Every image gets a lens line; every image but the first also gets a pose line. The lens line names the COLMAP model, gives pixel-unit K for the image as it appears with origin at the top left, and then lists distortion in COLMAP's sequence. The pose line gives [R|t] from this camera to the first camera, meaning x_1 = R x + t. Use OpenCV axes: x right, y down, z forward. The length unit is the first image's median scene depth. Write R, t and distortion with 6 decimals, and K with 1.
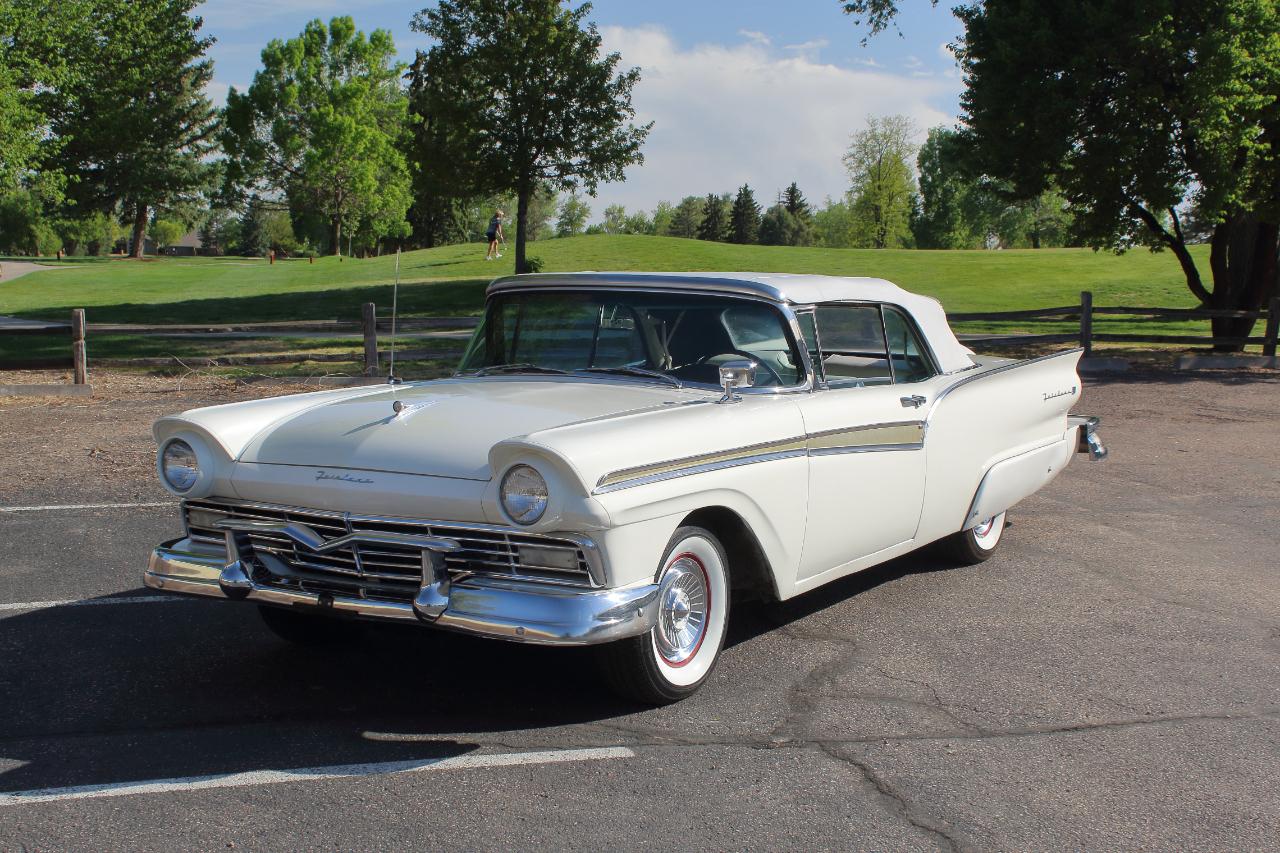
lens RADIAL K [[1788.8, 0, 657.1], [0, 1788.8, 467.5], [0, 0, 1]] dist [-0.058573, 0.000000]
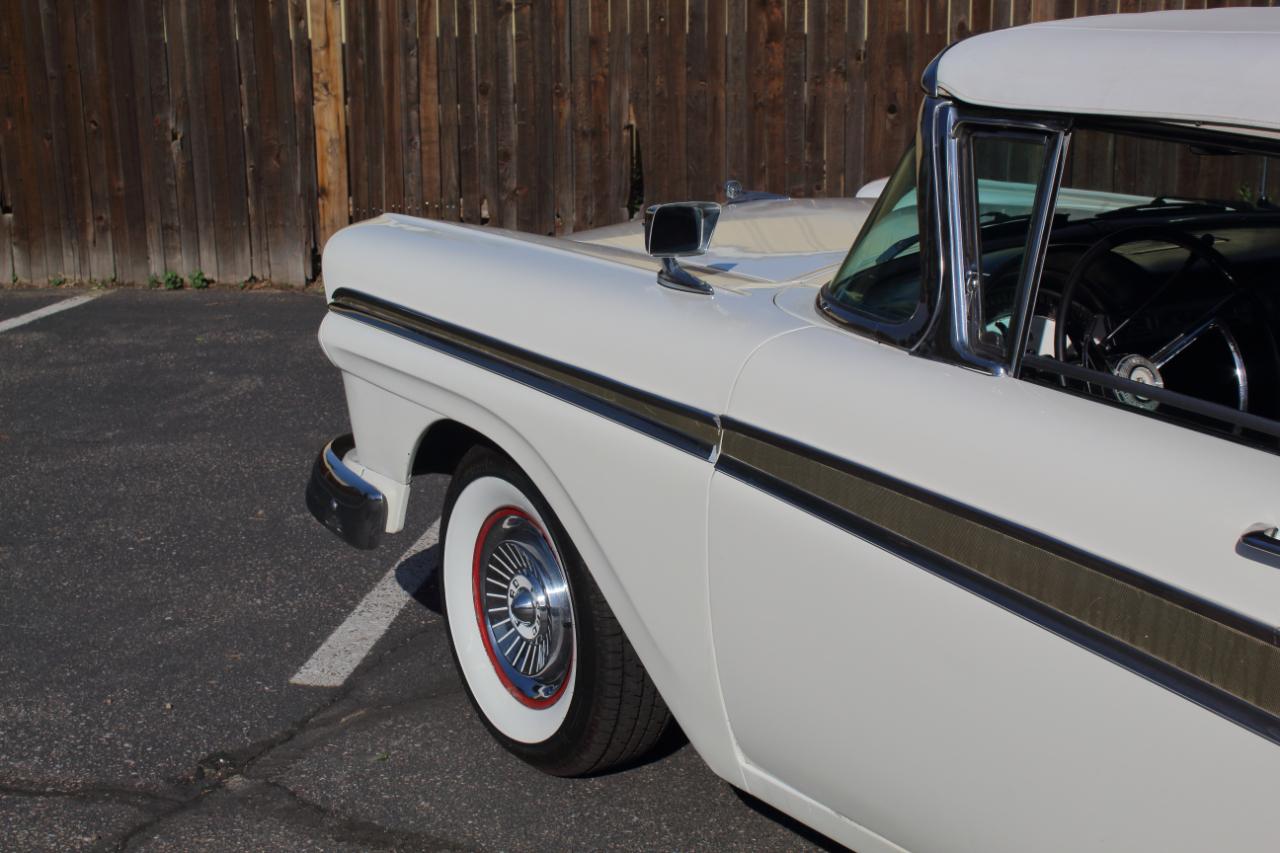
lens RADIAL K [[1990.7, 0, 634.9], [0, 1990.7, 417.5], [0, 0, 1]] dist [0.002184, 0.000000]
pose [[-0.456840, 0.203119, -0.866049, 0.447587], [-0.107067, 0.953948, 0.280213, -0.132125], [0.883082, 0.220738, -0.414054, 1.085615]]
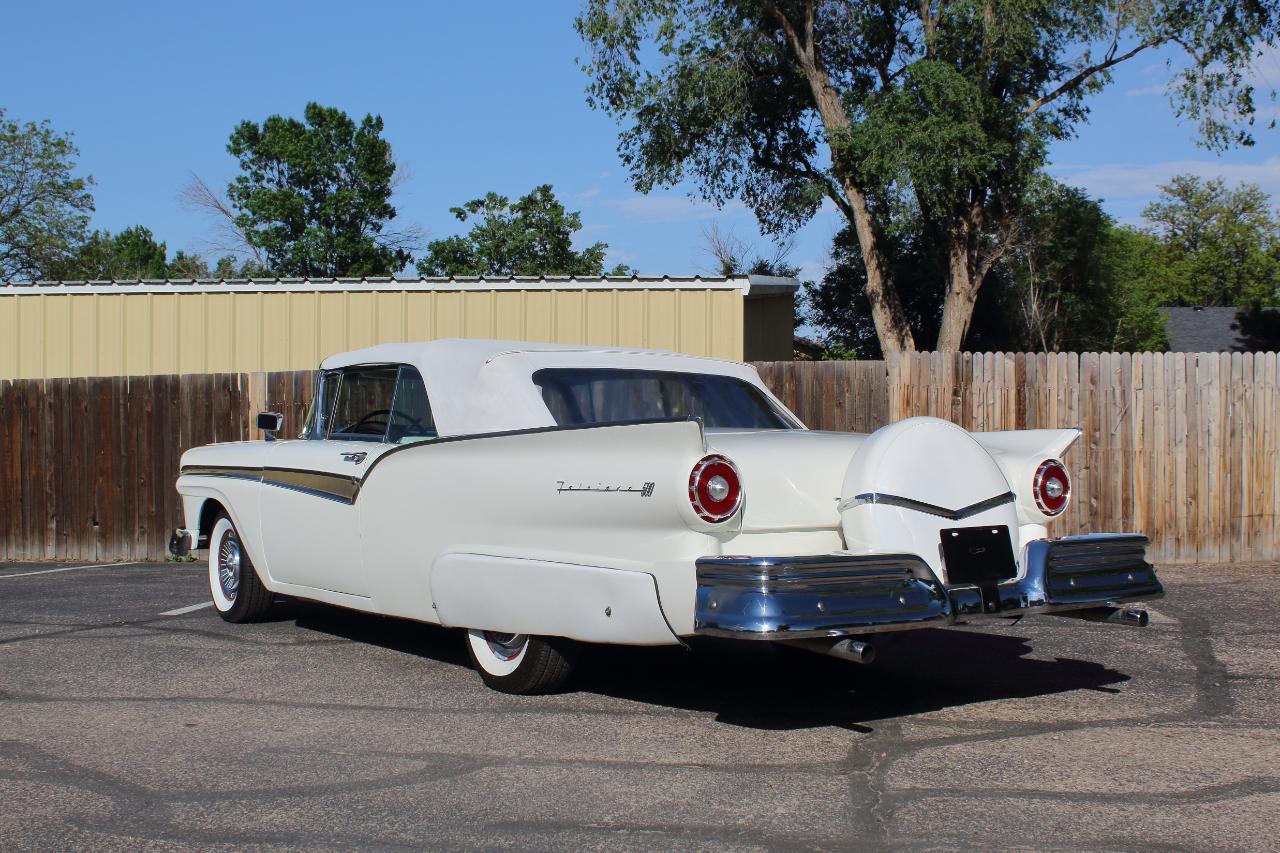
lens RADIAL K [[1465.4, 0, 634.0], [0, 1465.4, 431.1], [0, 0, 1]] dist [-0.070110, 0.000000]
pose [[-0.438697, -0.027711, -0.898208, 0.874144], [-0.114940, 0.993045, 0.025501, -0.097181], [0.891254, 0.114427, -0.438831, 1.597277]]
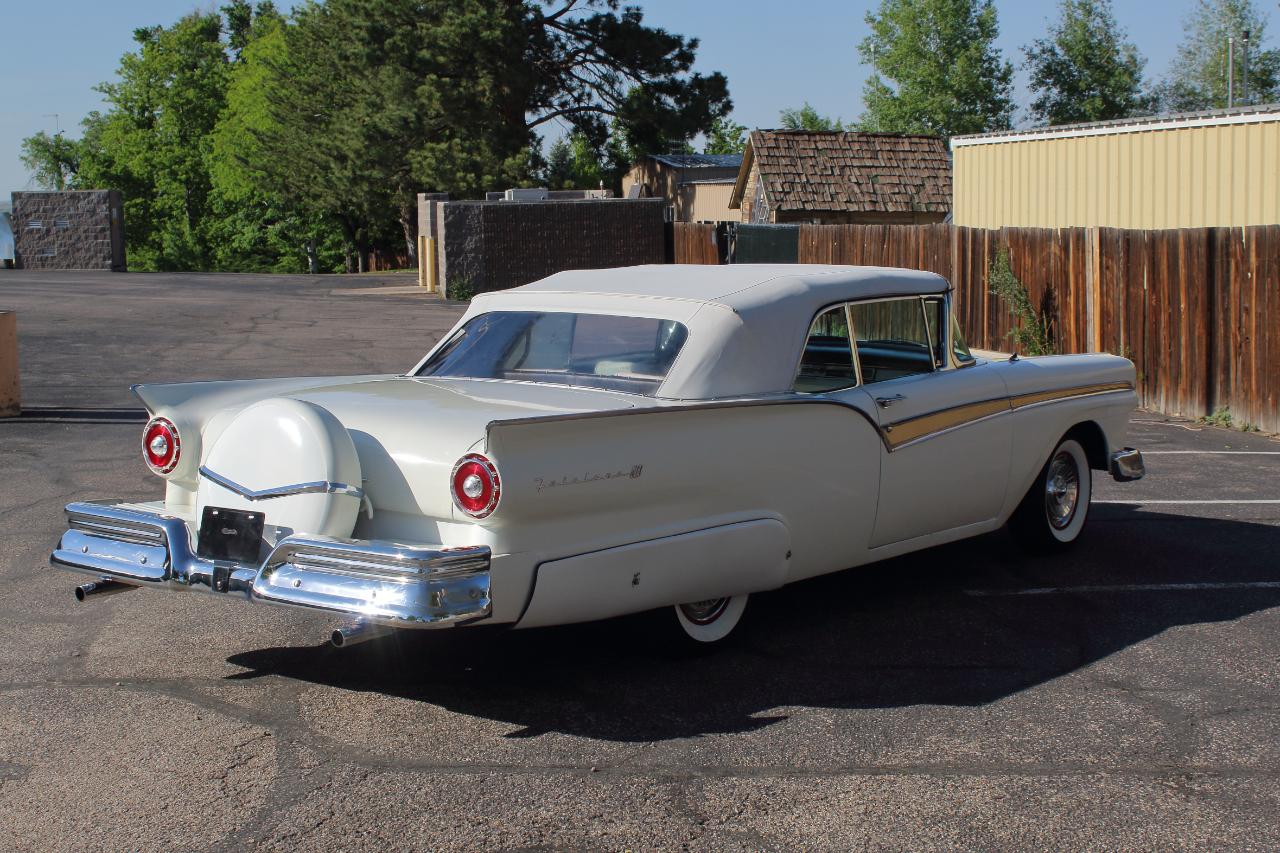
lens RADIAL K [[1907.0, 0, 640.1], [0, 1907.0, 441.0], [0, 0, 1]] dist [-0.020077, 0.000000]
pose [[-0.992795, -0.032565, 0.115315, -0.049686], [-0.004395, 0.971611, 0.236543, -0.294448], [-0.119744, 0.234332, -0.964754, 2.268725]]
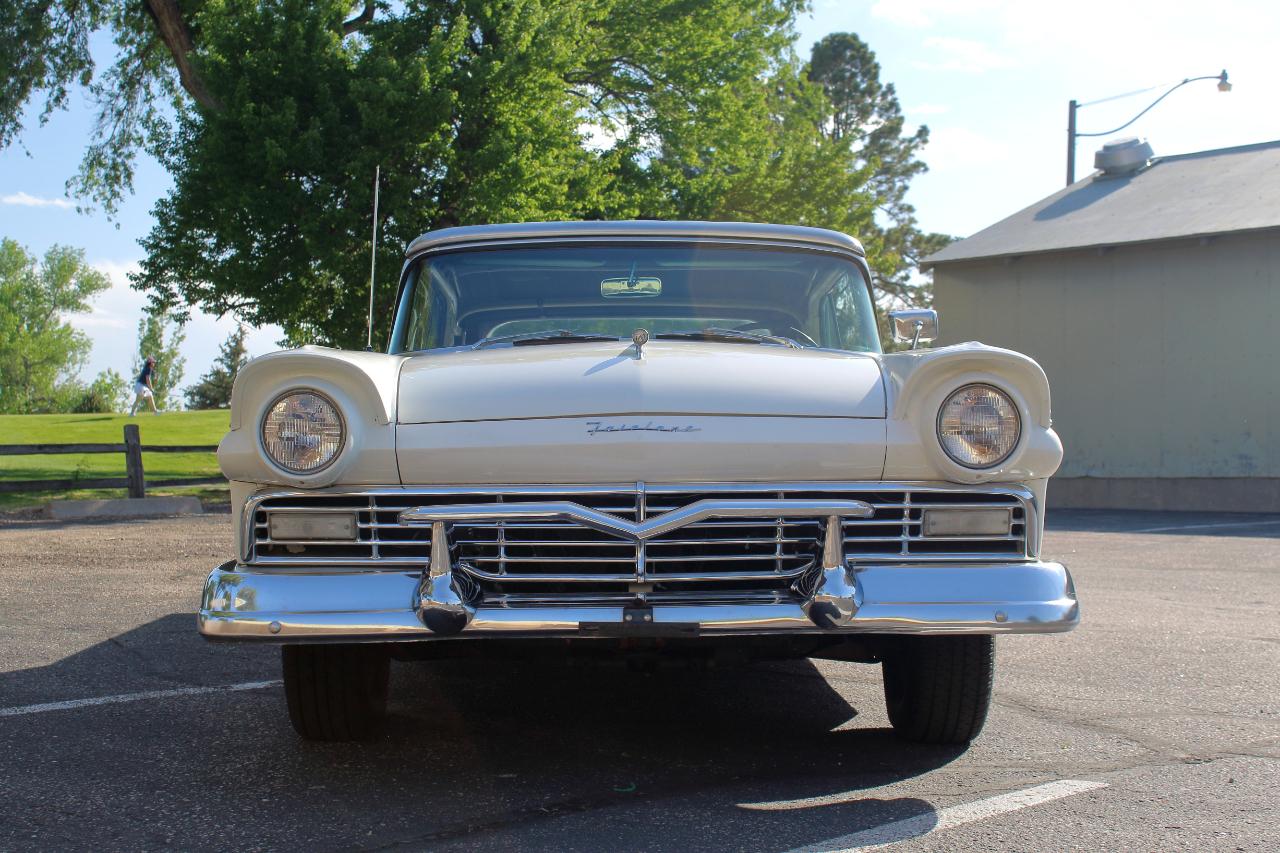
lens RADIAL K [[1907.0, 0, 652.2], [0, 1907.0, 459.2], [0, 0, 1]] dist [-0.020077, 0.000000]
pose [[0.851208, -0.013600, 0.524652, -0.441106], [0.072934, 0.993030, -0.092589, 0.067362], [-0.519736, 0.117077, 0.846267, 0.324510]]
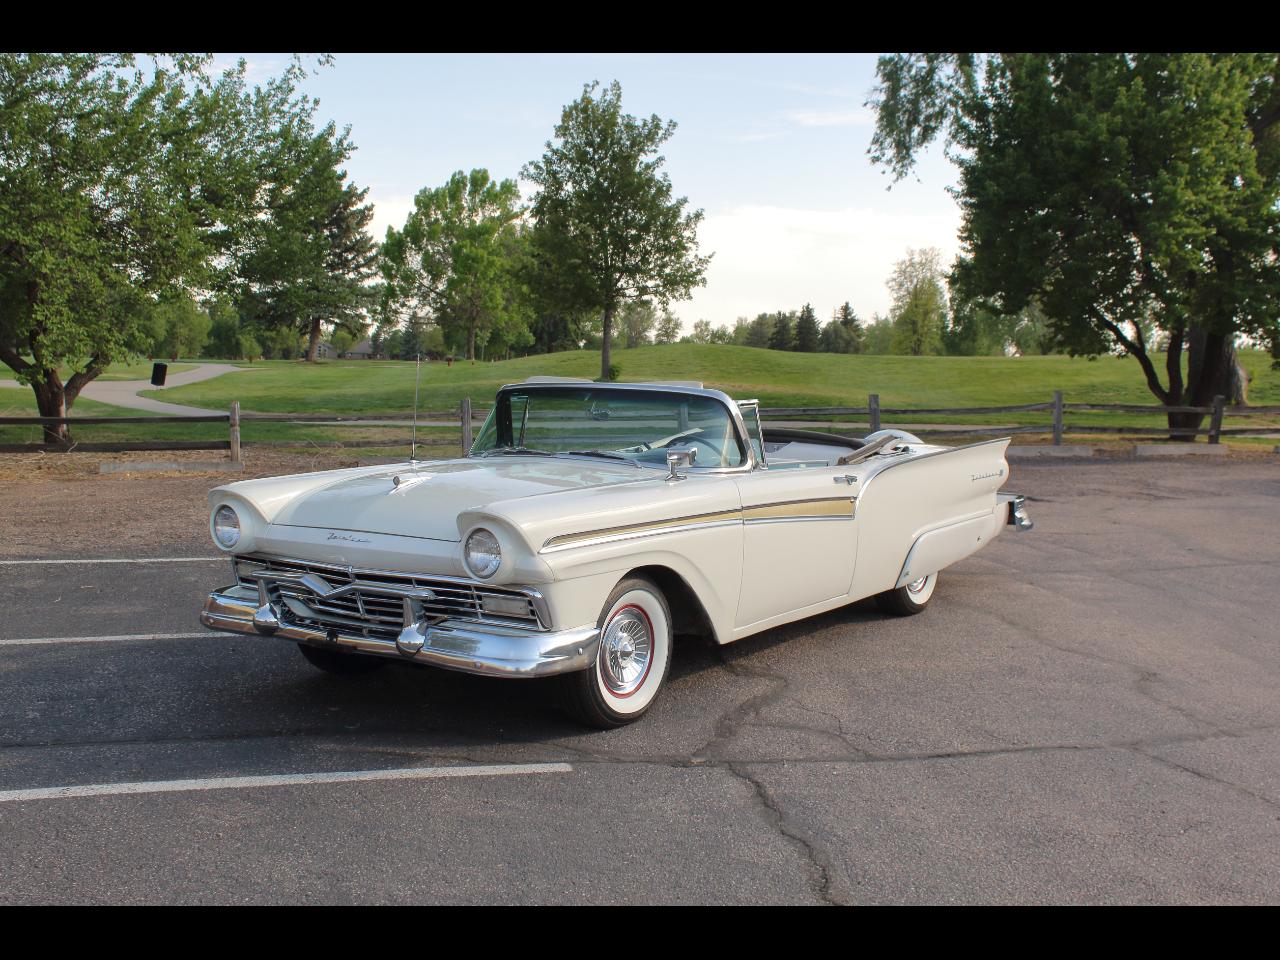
lens RADIAL K [[1456.0, 0, 628.6], [0, 1456.0, 469.5], [0, 0, 1]] dist [-0.063398, 0.000000]
pose [[0.997080, 0.006930, -0.076044, 0.075893], [-0.010221, 0.999024, -0.042969, -0.000354], [0.075672, 0.043621, 0.996178, 0.009816]]
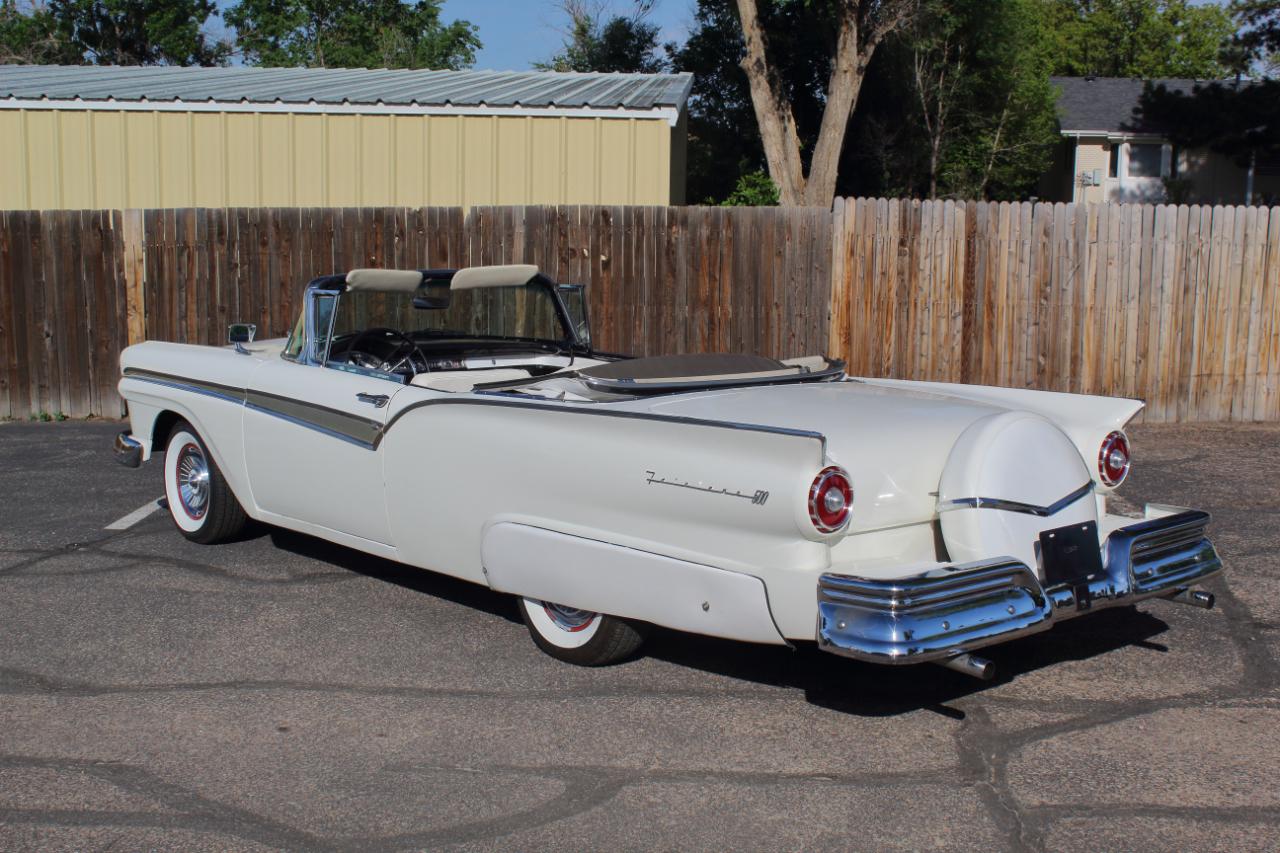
lens RADIAL K [[1626.4, 0, 636.7], [0, 1626.4, 418.8], [0, 0, 1]] dist [-0.047438, 0.000000]
pose [[-0.331860, 0.103164, -0.937671, 0.976723], [-0.125819, 0.980280, 0.152382, -0.189629], [0.934900, 0.168546, -0.312336, 1.493099]]
